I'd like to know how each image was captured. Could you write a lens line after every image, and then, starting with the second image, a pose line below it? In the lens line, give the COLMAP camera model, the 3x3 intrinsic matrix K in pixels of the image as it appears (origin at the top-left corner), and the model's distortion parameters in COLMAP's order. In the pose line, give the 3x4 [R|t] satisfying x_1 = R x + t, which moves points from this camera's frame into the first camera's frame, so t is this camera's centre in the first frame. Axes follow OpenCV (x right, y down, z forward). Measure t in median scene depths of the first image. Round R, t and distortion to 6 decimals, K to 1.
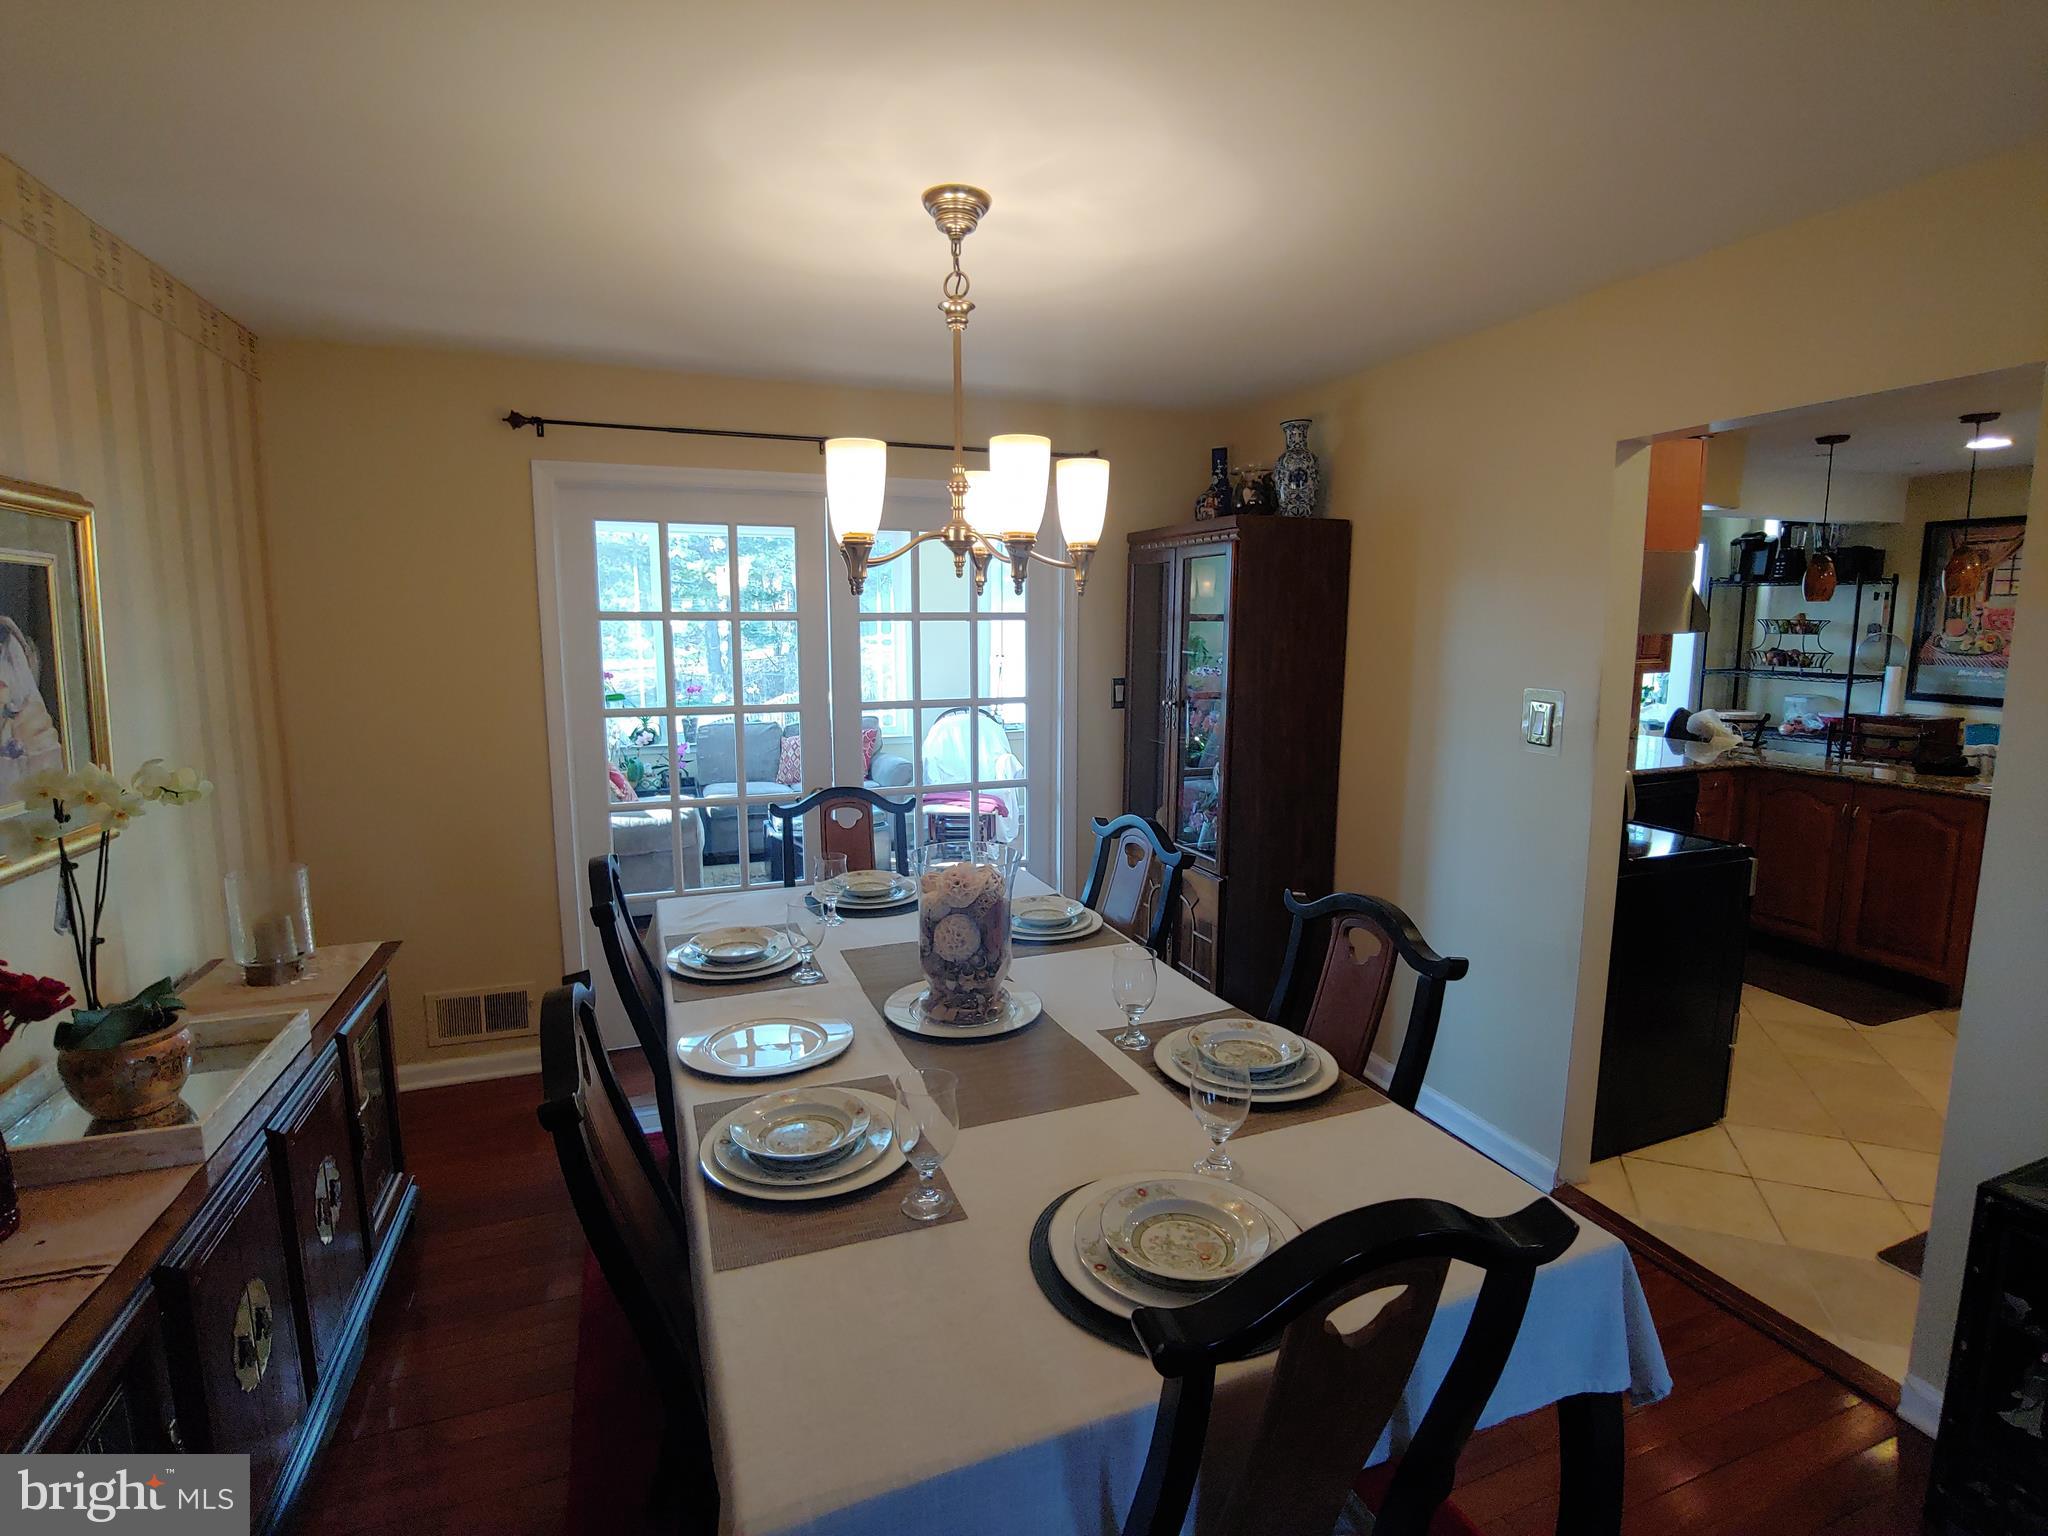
lens RADIAL K [[969.2, 0, 1026.6], [0, 969.2, 758.4], [0, 0, 1]] dist [-0.021505, -0.000334]
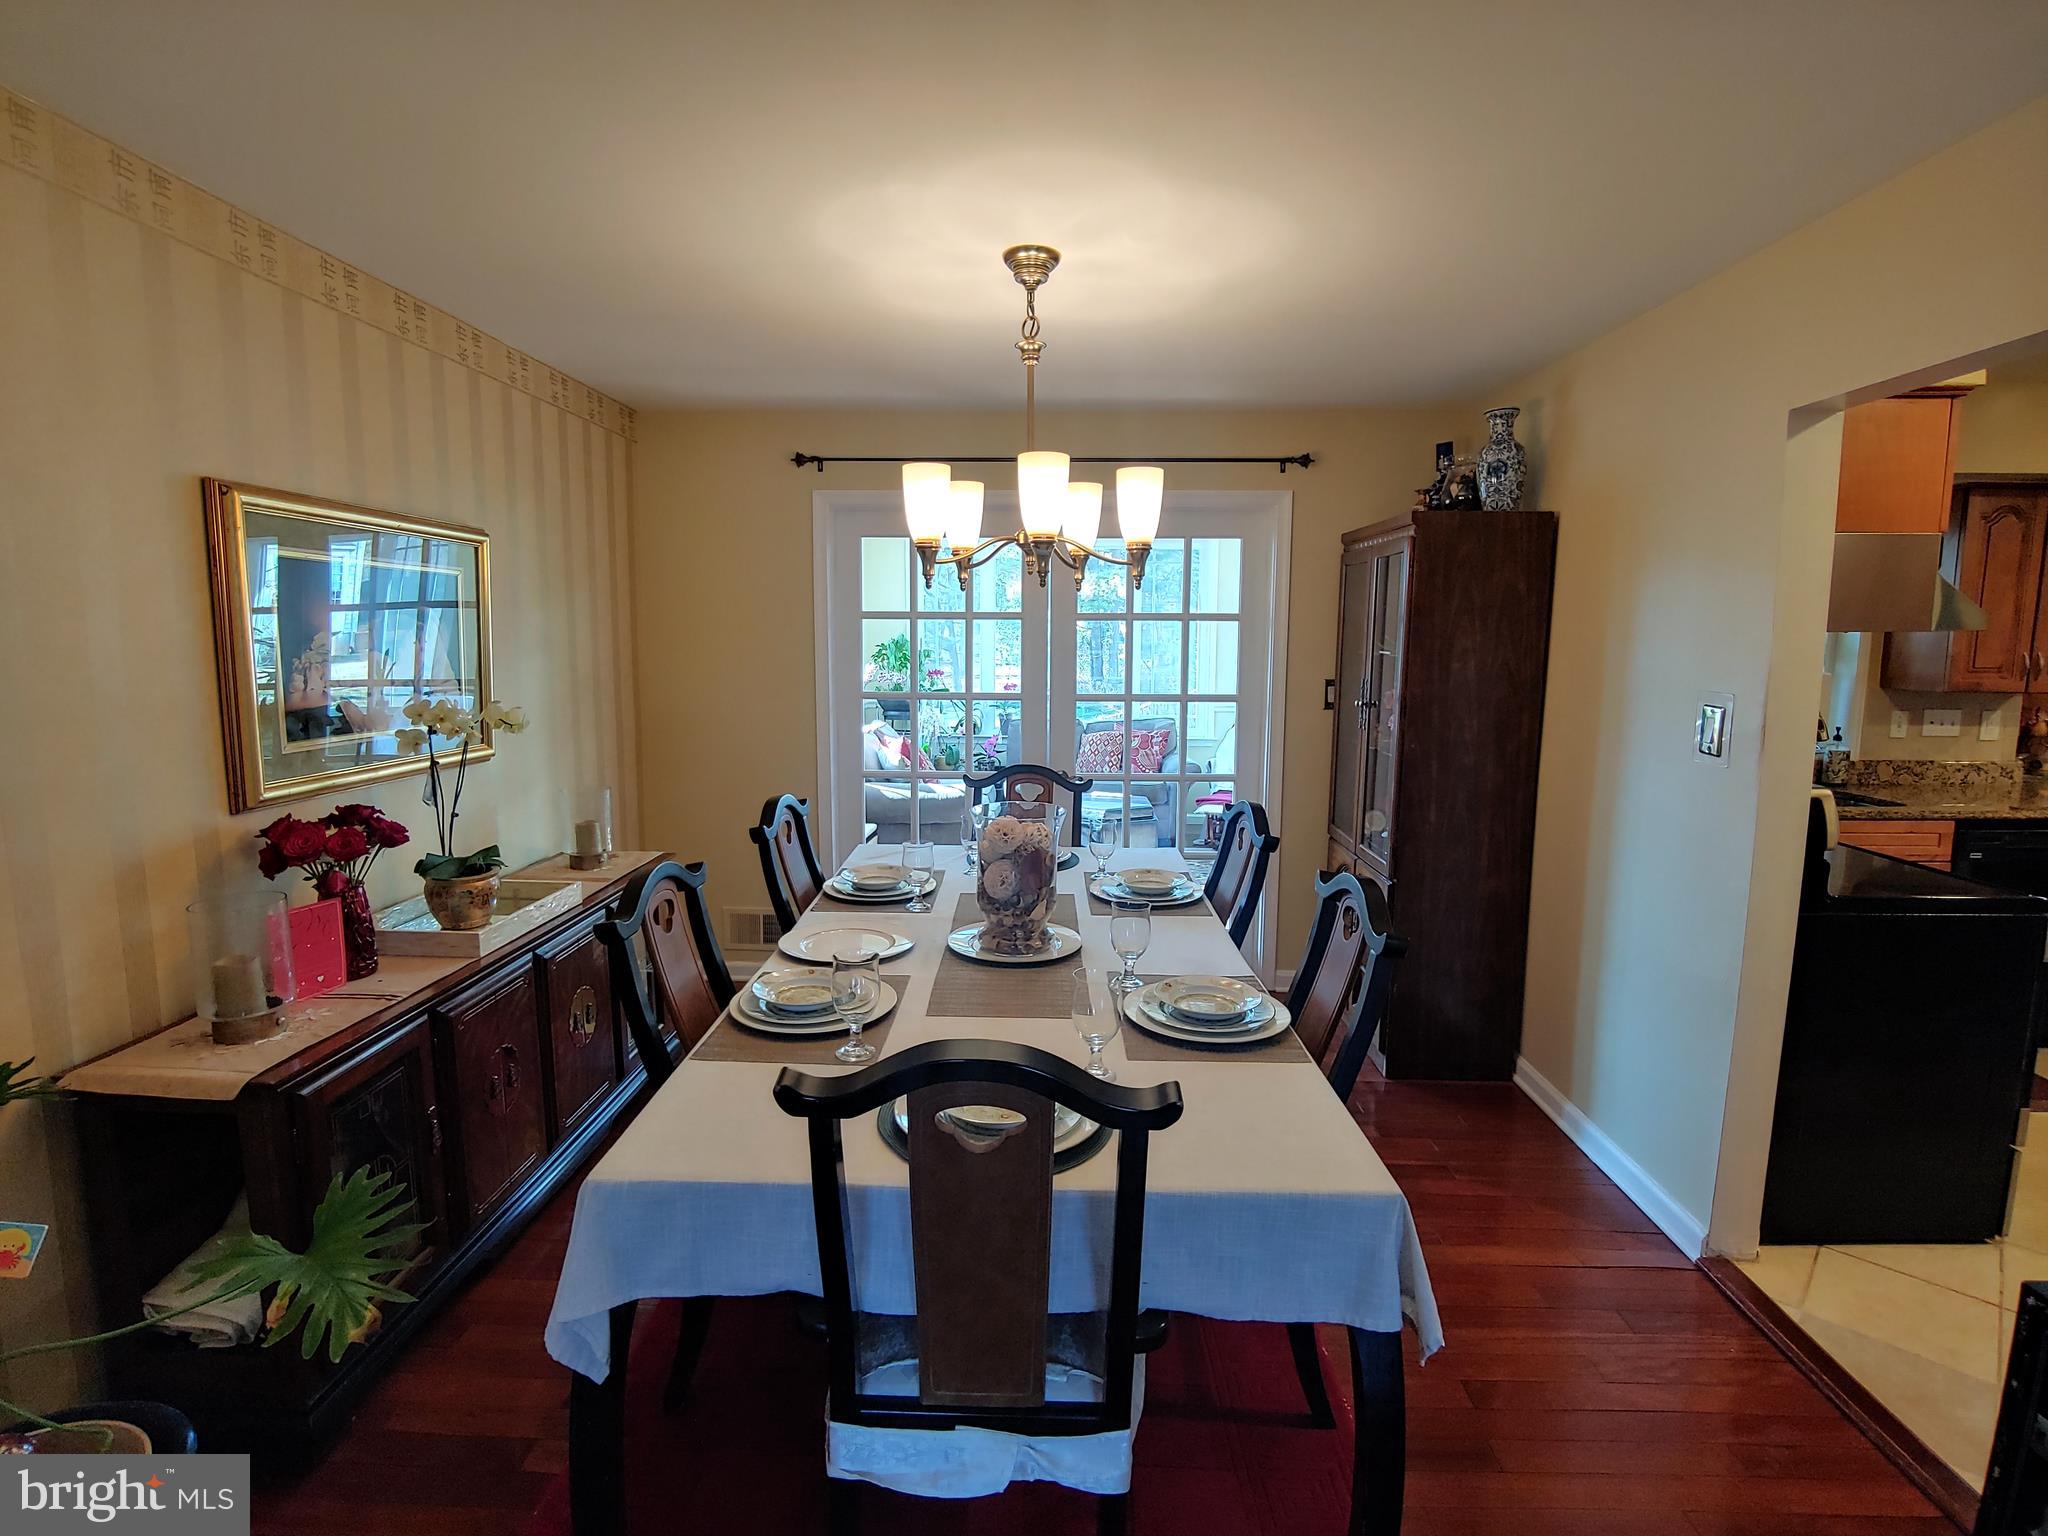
lens RADIAL K [[969.2, 0, 1026.6], [0, 969.2, 758.4], [0, 0, 1]] dist [-0.021505, -0.000334]
pose [[0.922536, 0.054423, -0.382054, 0.342846], [-0.058953, 0.998261, -0.000152, 0.031890], [0.381381, 0.022664, 0.924140, -0.072894]]
